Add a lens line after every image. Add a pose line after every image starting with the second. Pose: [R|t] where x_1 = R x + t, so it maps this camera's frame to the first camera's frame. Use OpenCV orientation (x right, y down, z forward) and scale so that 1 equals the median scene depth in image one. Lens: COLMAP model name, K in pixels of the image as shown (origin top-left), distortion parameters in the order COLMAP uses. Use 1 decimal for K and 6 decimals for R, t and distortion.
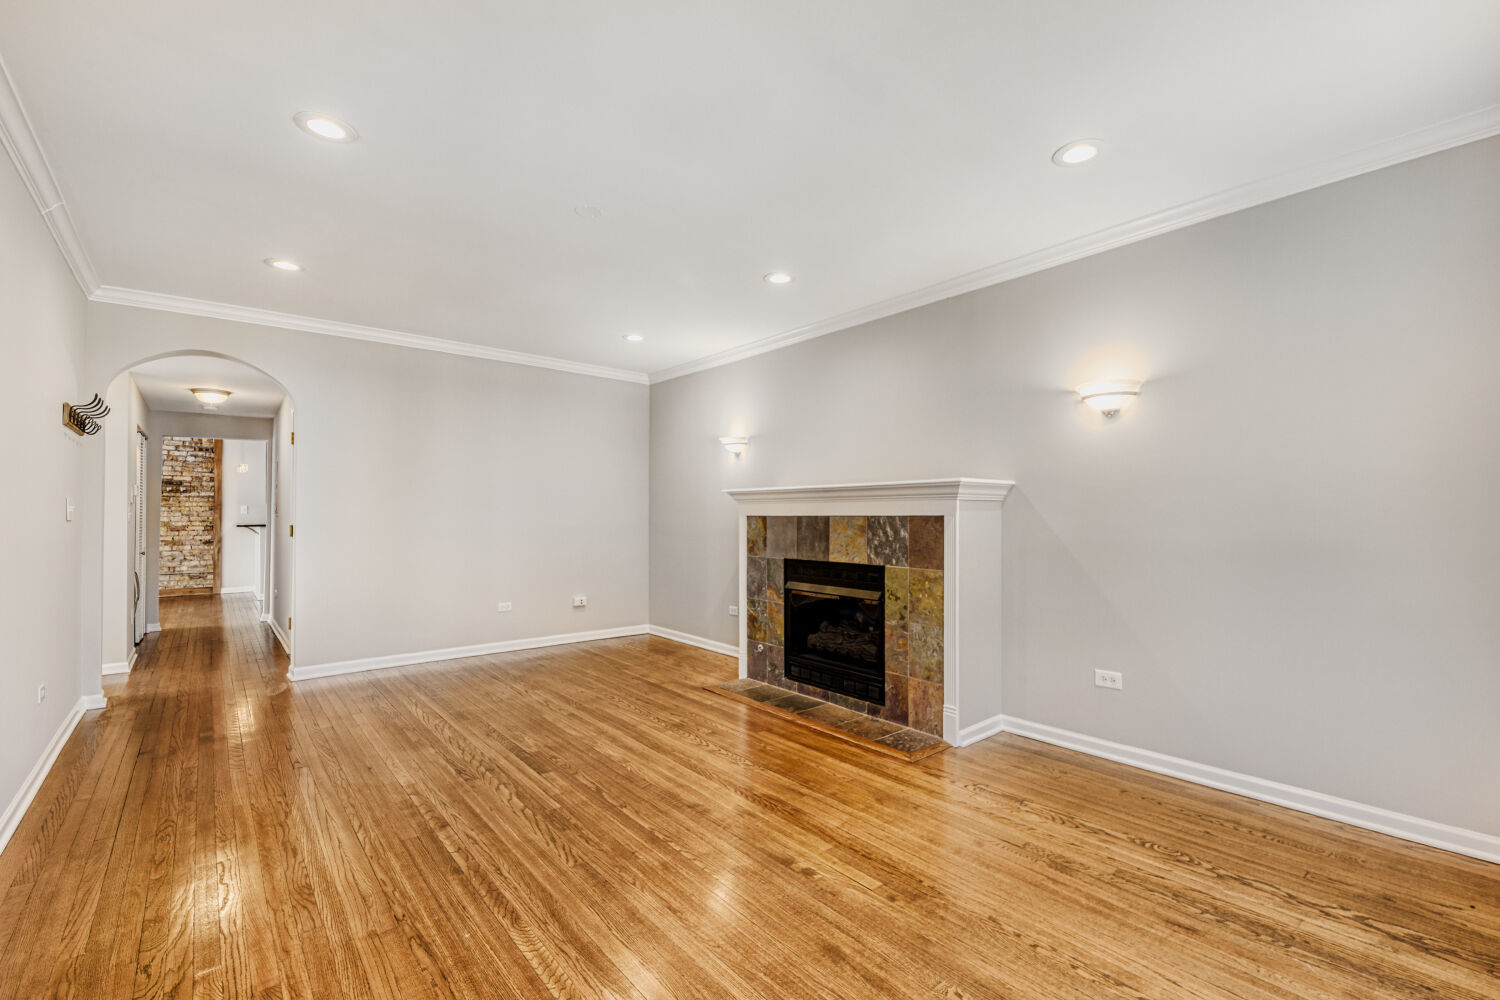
lens RADIAL K [[650.4, 0, 765.6], [0, 650.4, 509.2], [0, 0, 1]] dist [0.001420, -0.000204]
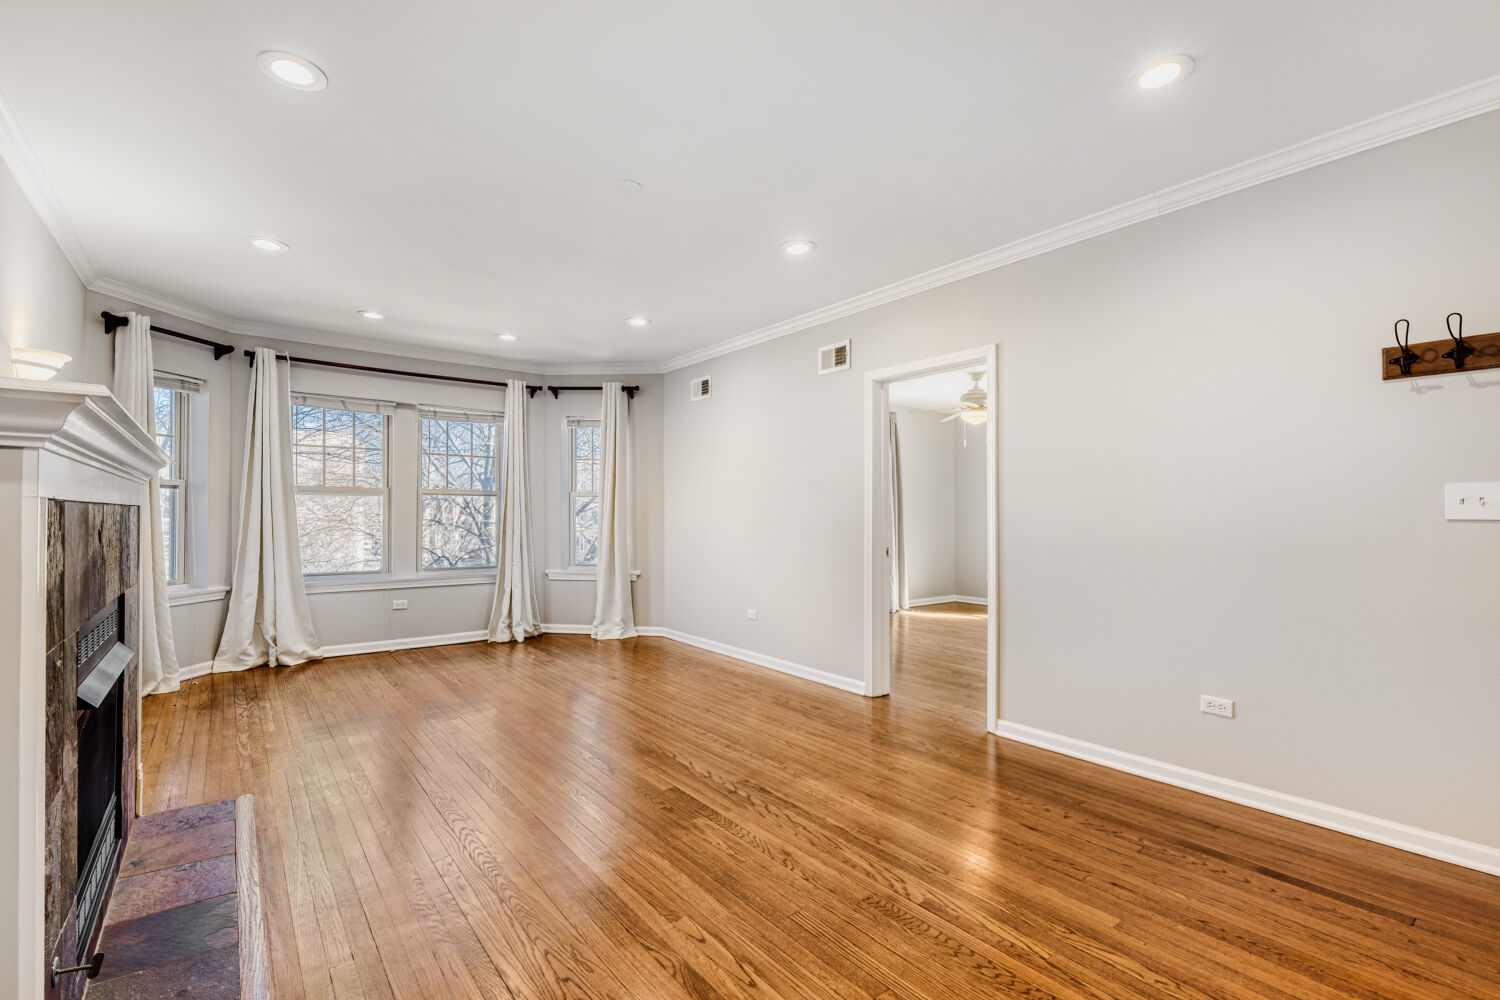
lens RADIAL K [[656.5, 0, 746.6], [0, 656.5, 513.4], [0, 0, 1]] dist [0.001775, -0.000323]
pose [[-0.999370, -0.004870, 0.035149, -0.386206], [-0.005273, 0.999921, -0.011394, 0.021190], [-0.035090, -0.011572, -0.999317, 1.560953]]
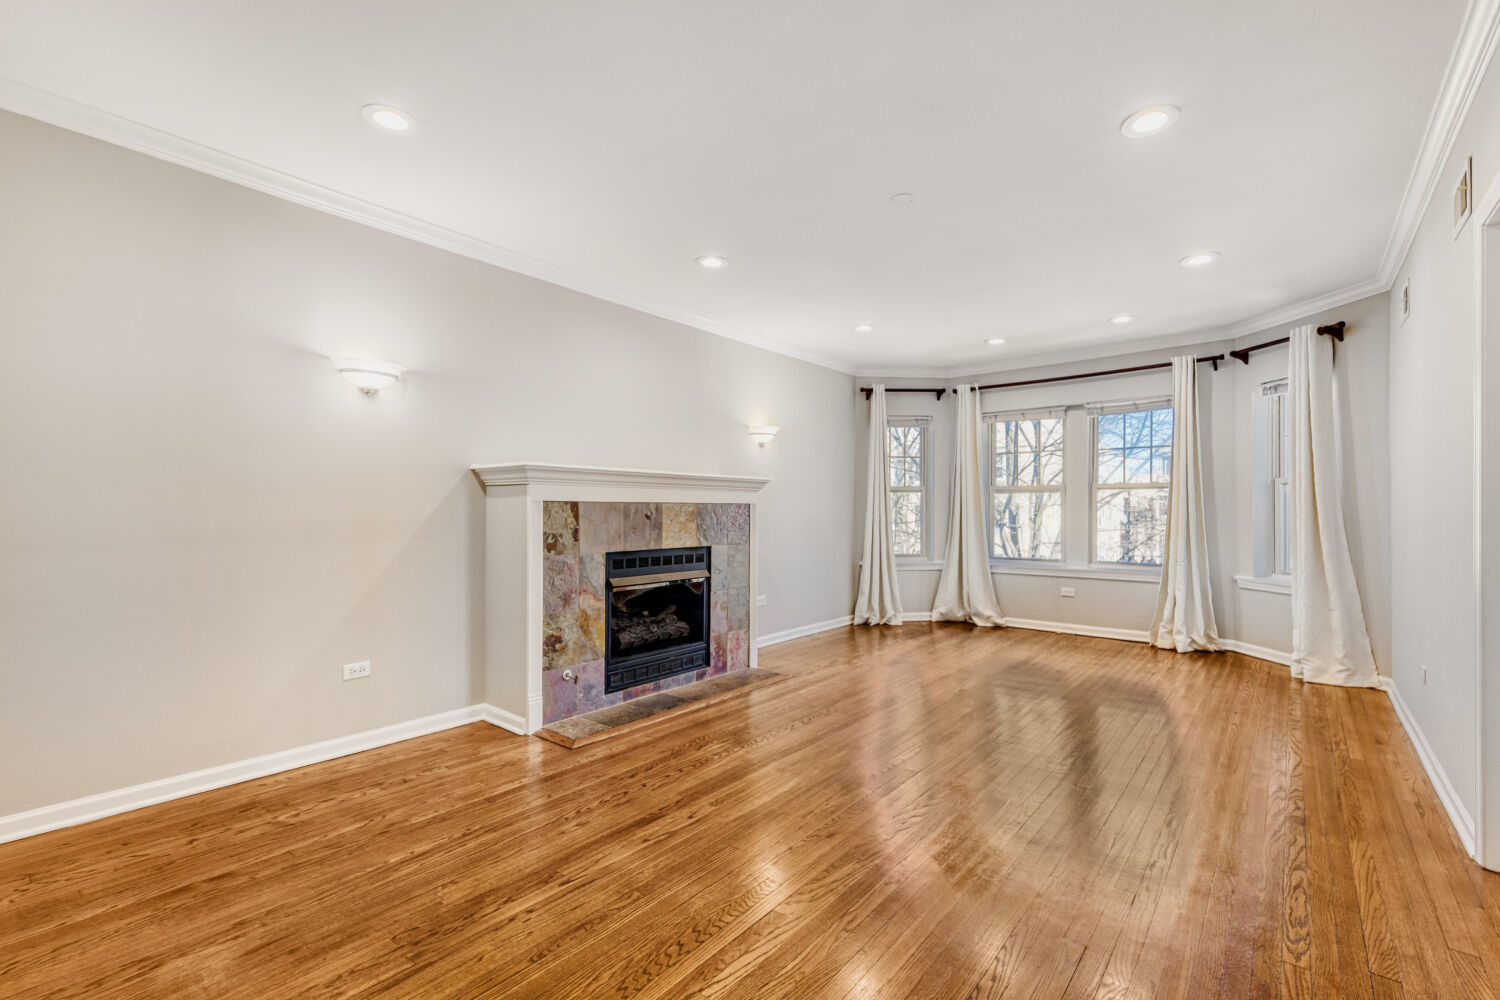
lens RADIAL K [[657.1, 0, 768.5], [0, 657.1, 515.3], [0, 0, 1]] dist [0.002674, -0.000274]
pose [[-0.192640, -0.006475, 0.981248, -0.994918], [-0.008665, 0.999950, 0.004897, 0.025341], [-0.981231, -0.007560, -0.192687, 1.127057]]
